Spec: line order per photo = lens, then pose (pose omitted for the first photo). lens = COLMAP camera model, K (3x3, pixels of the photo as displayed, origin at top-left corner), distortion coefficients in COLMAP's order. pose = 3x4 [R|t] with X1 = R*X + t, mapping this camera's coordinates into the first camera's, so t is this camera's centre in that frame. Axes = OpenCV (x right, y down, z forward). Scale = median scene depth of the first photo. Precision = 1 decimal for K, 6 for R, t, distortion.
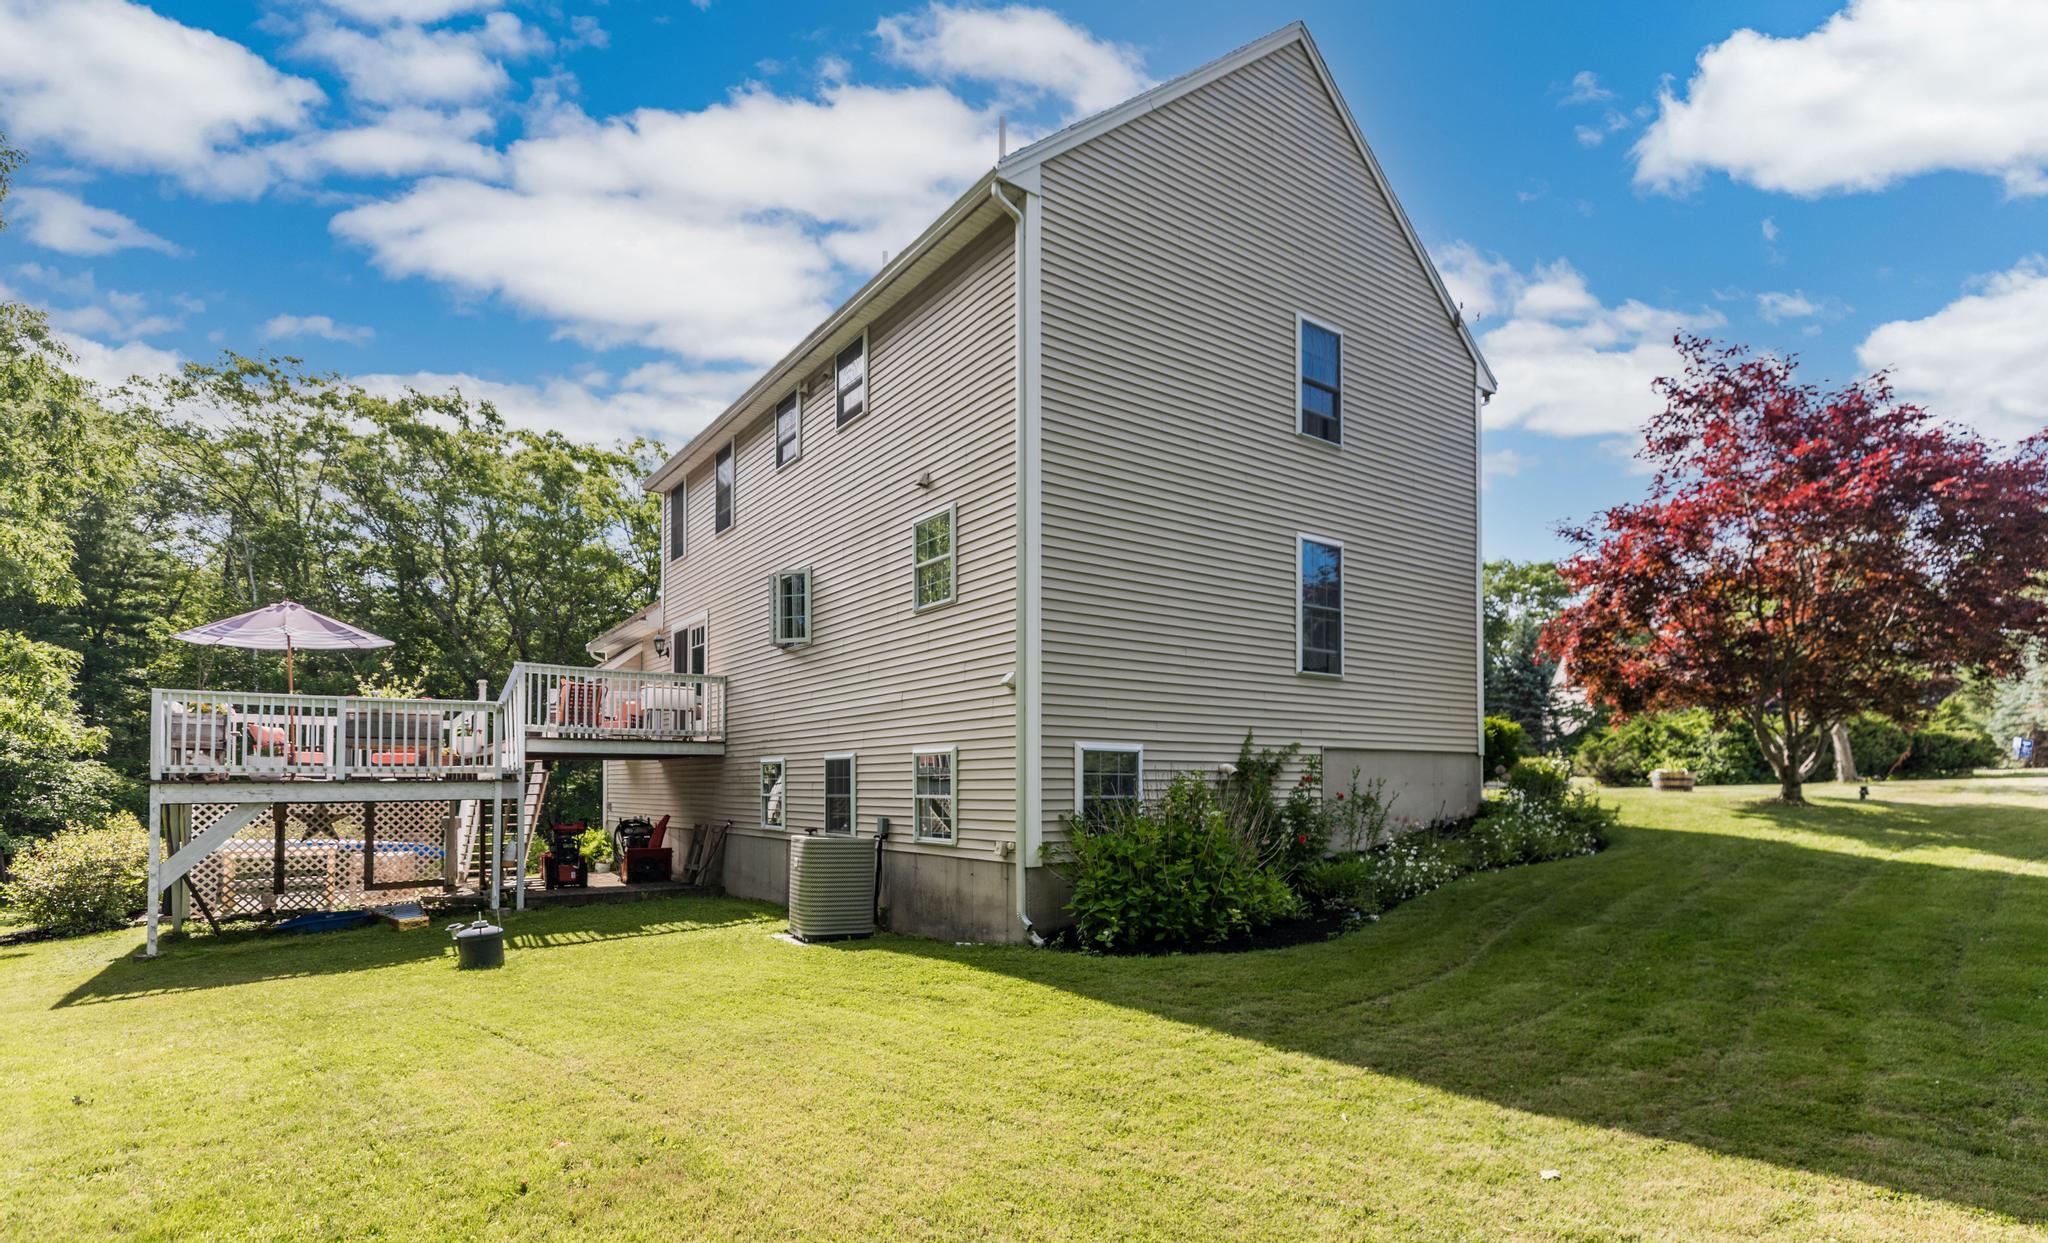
lens RADIAL K [[990.9, 0, 987.7], [0, 990.9, 788.1], [0, 0, 1]] dist [0.003966, 0.000569]
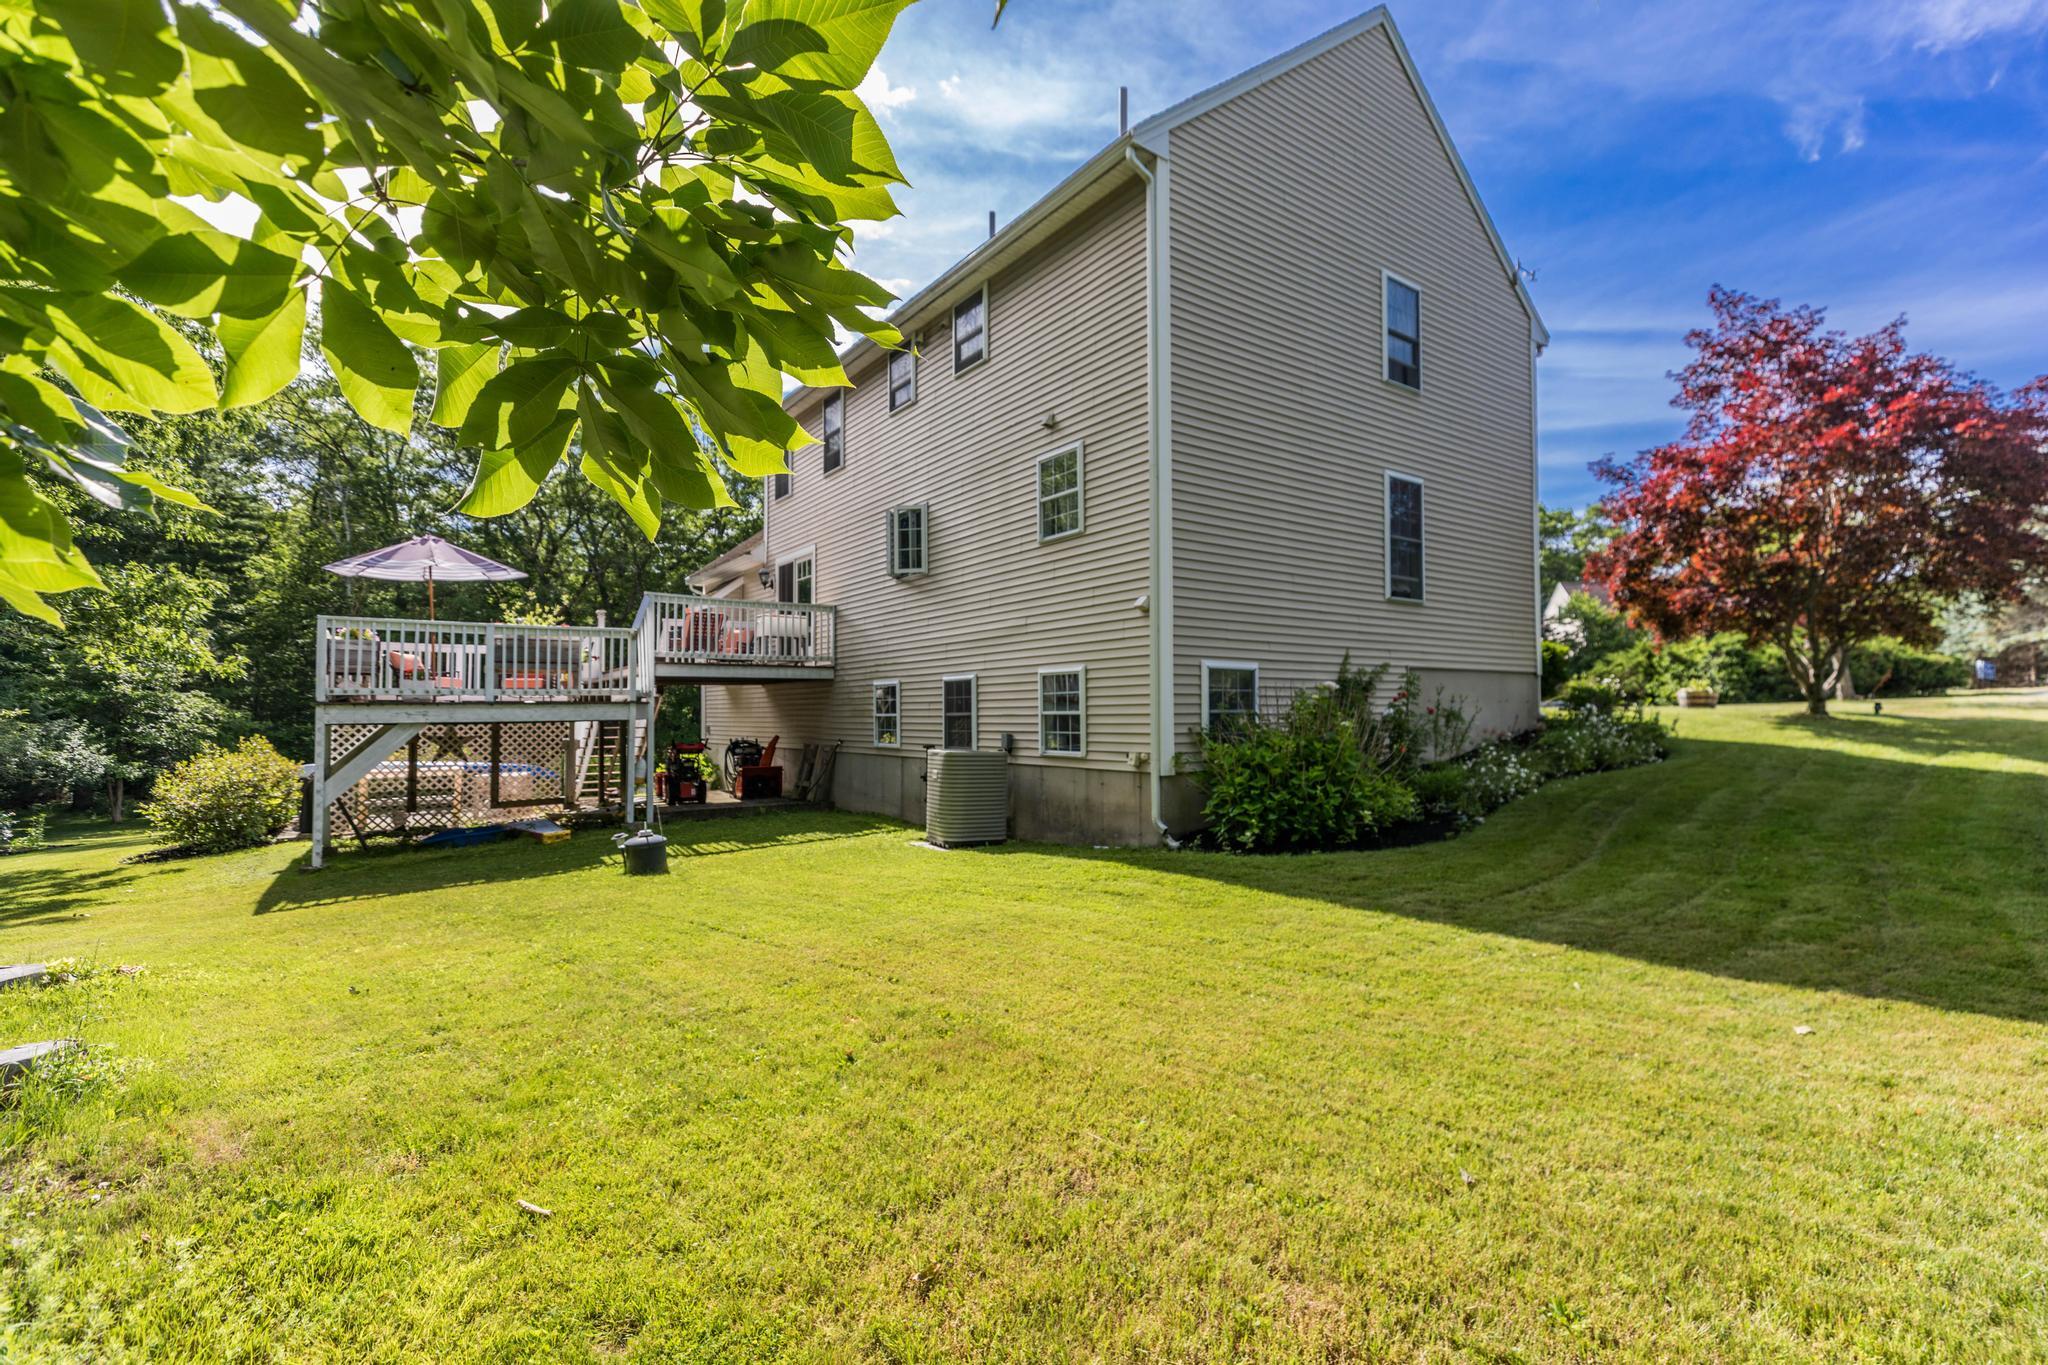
lens RADIAL K [[920.0, 0, 1036.9], [0, 920.0, 709.0], [0, 0, 1]] dist [0.003490, 0.000053]
pose [[0.999690, -0.005089, 0.024365, -0.090859], [0.005280, 0.999956, -0.007776, 0.010494], [-0.024325, 0.007902, 0.999673, -0.002396]]
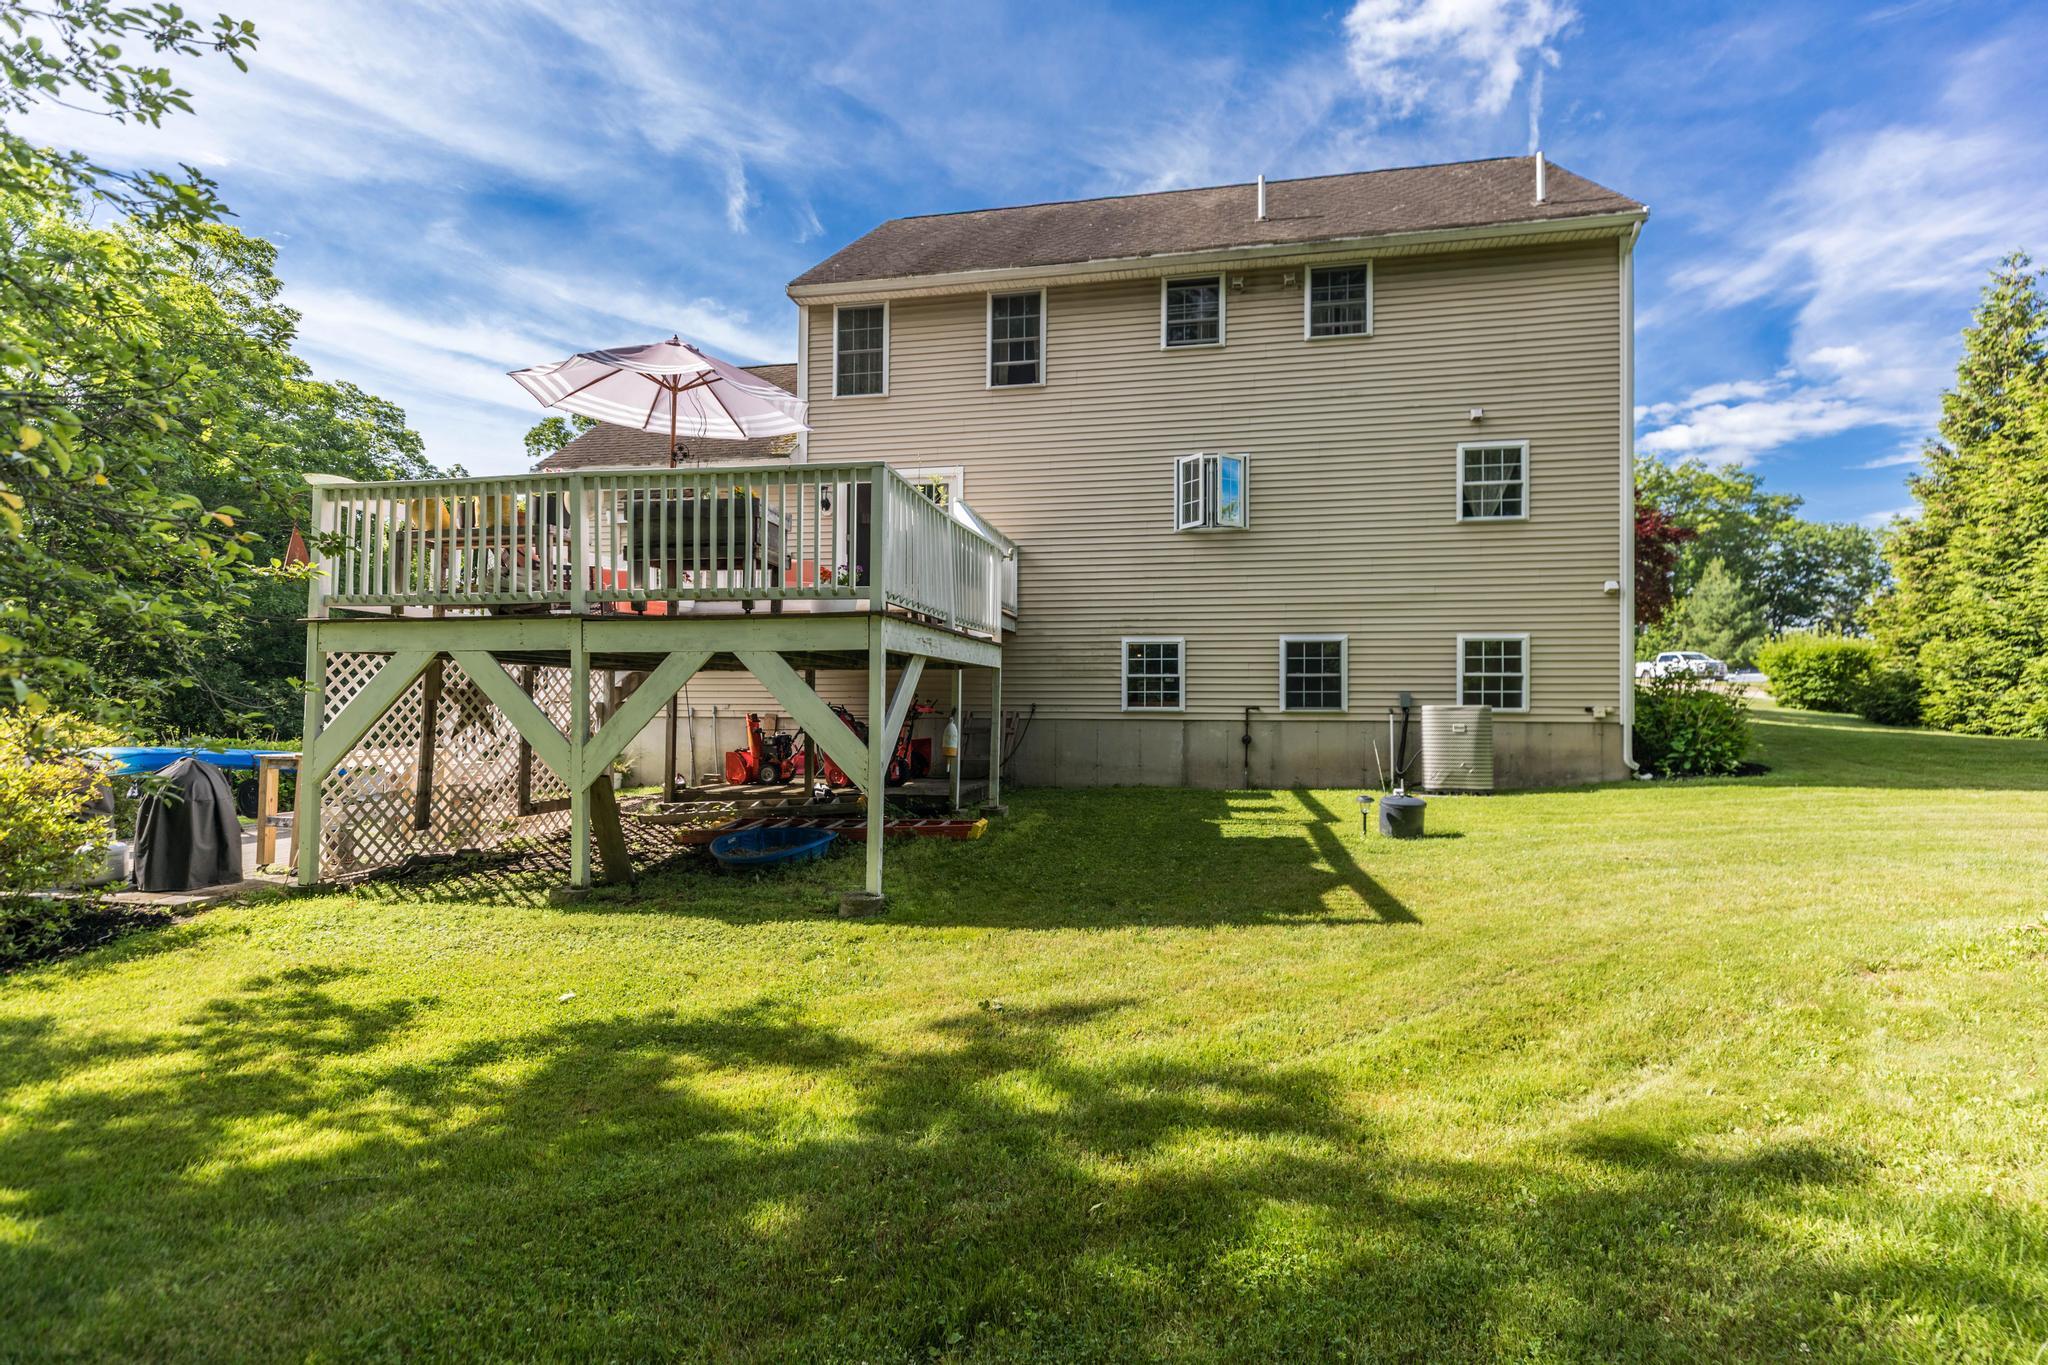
lens RADIAL K [[920.0, 0, 1036.9], [0, 920.0, 709.0], [0, 0, 1]] dist [0.003490, 0.000053]
pose [[0.725873, -0.001250, 0.687828, -1.081581], [-0.007171, 0.999930, 0.009385, 0.038490], [-0.687791, -0.011745, 0.725813, 0.480430]]
